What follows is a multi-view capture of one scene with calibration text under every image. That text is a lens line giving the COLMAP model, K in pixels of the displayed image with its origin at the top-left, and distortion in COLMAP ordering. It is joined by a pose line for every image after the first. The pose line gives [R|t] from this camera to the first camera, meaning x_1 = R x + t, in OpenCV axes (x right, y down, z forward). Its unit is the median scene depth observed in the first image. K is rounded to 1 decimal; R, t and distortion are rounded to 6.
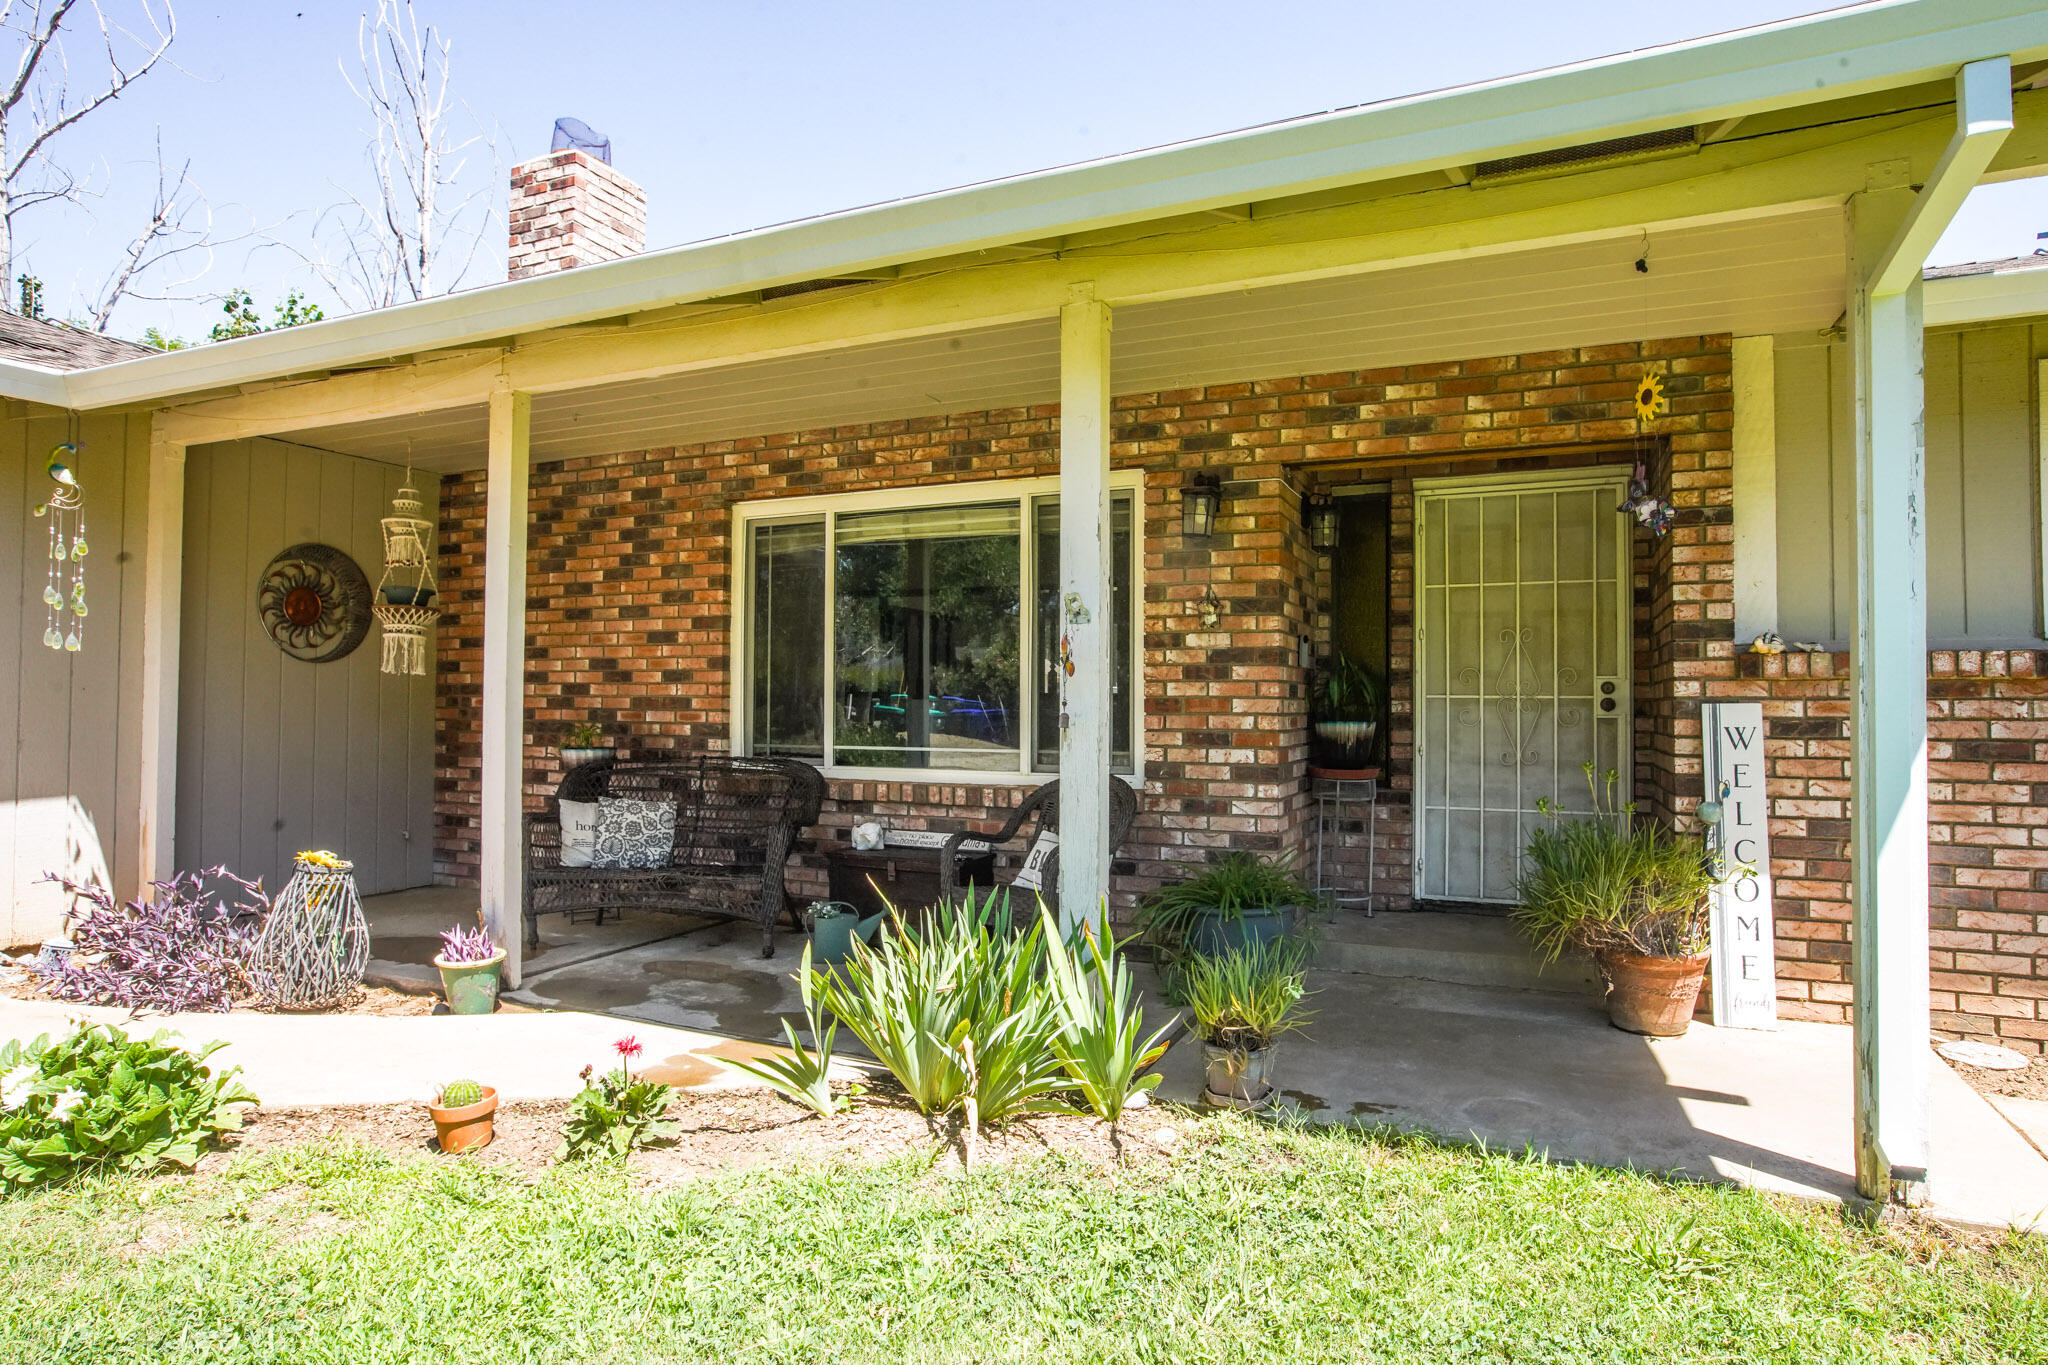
lens RADIAL K [[1217.2, 0, 1028.3], [0, 1217.2, 682.0], [0, 0, 1]] dist [-0.002433, -0.000226]
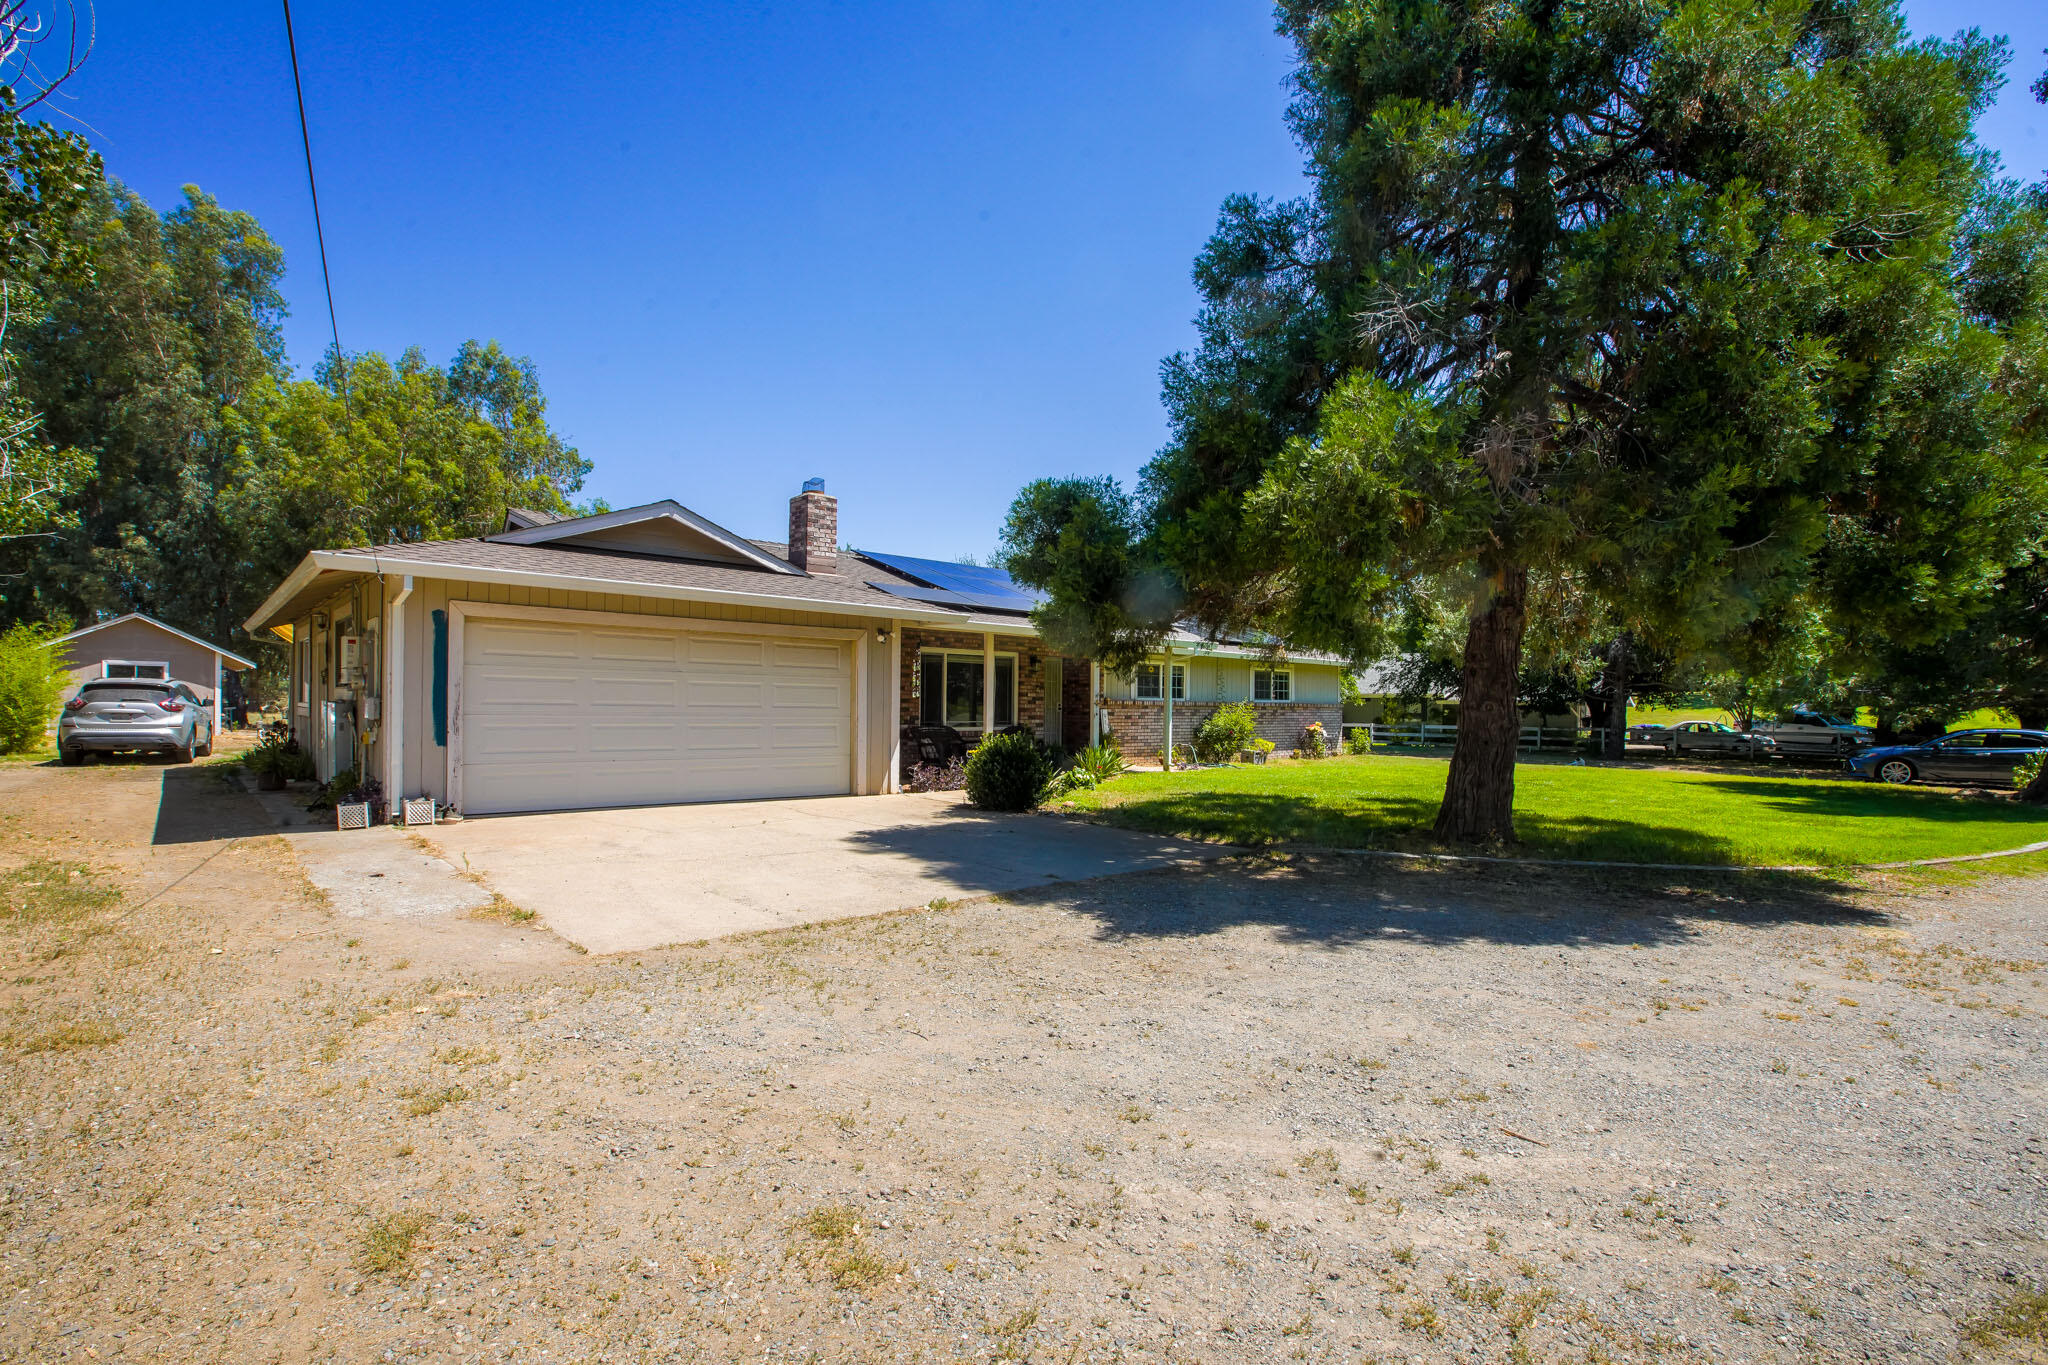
lens RADIAL K [[915.1, 0, 1024.3], [0, 915.1, 694.0], [0, 0, 1]] dist [-0.000469, -0.000028]
pose [[0.352416, 0.005865, 0.935825, -2.865155], [-0.027388, 0.999617, 0.004050, -0.049835], [-0.935443, -0.027058, 0.352441, -0.114428]]
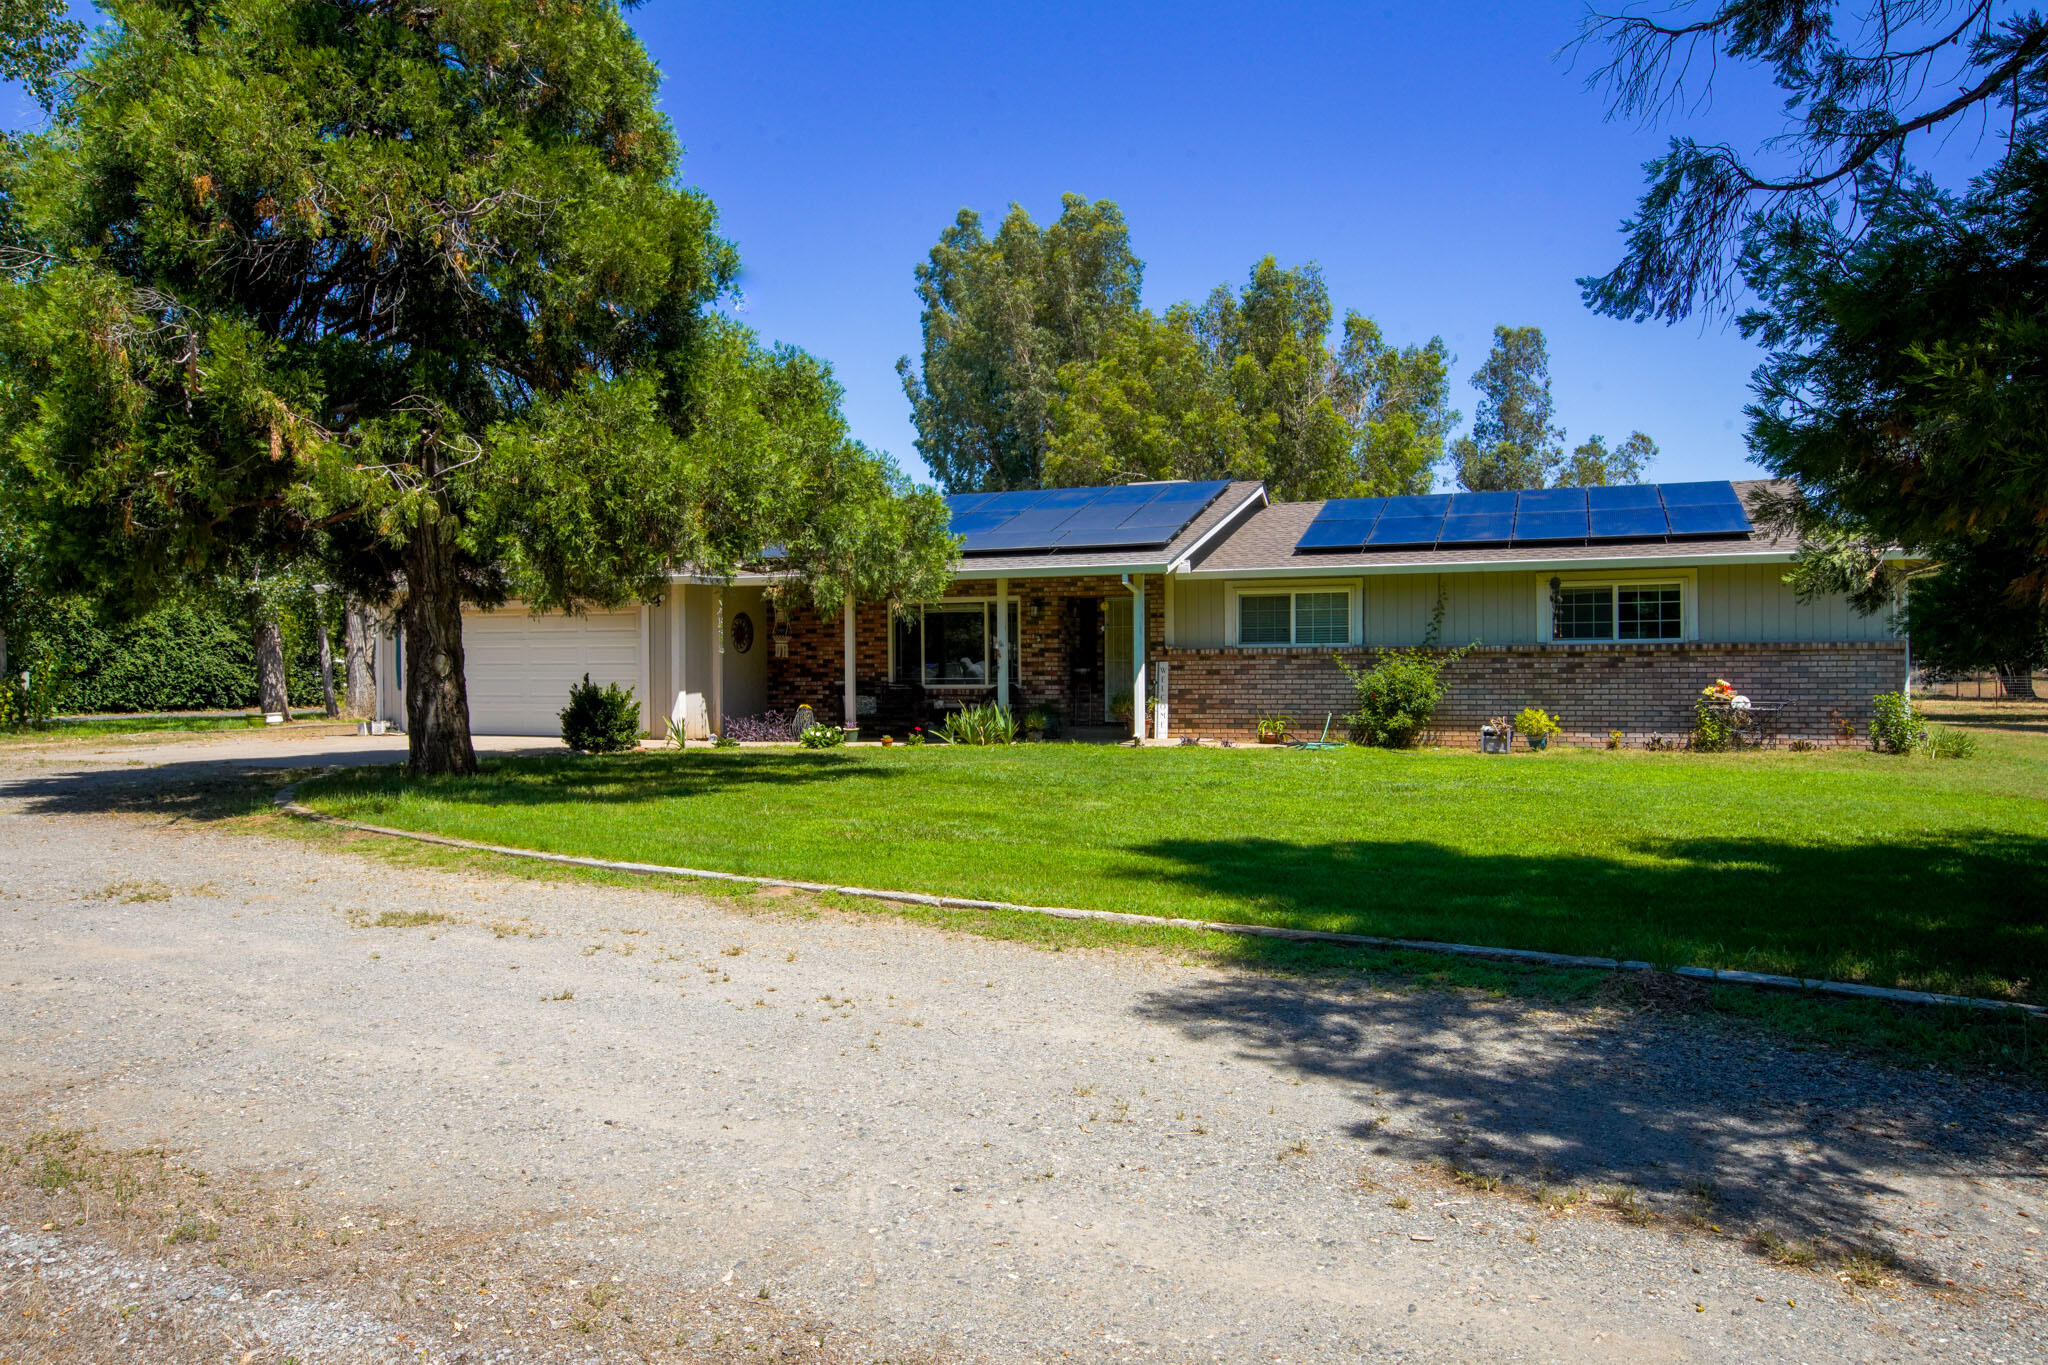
lens RADIAL K [[1482.4, 0, 1022.9], [0, 1482.4, 679.4], [0, 0, 1]] dist [0.002179, 0.000368]
pose [[0.998773, -0.013180, 0.047726, -0.106078], [0.011865, 0.999545, 0.027738, -0.056434], [-0.048070, -0.027137, 0.998475, -3.326604]]
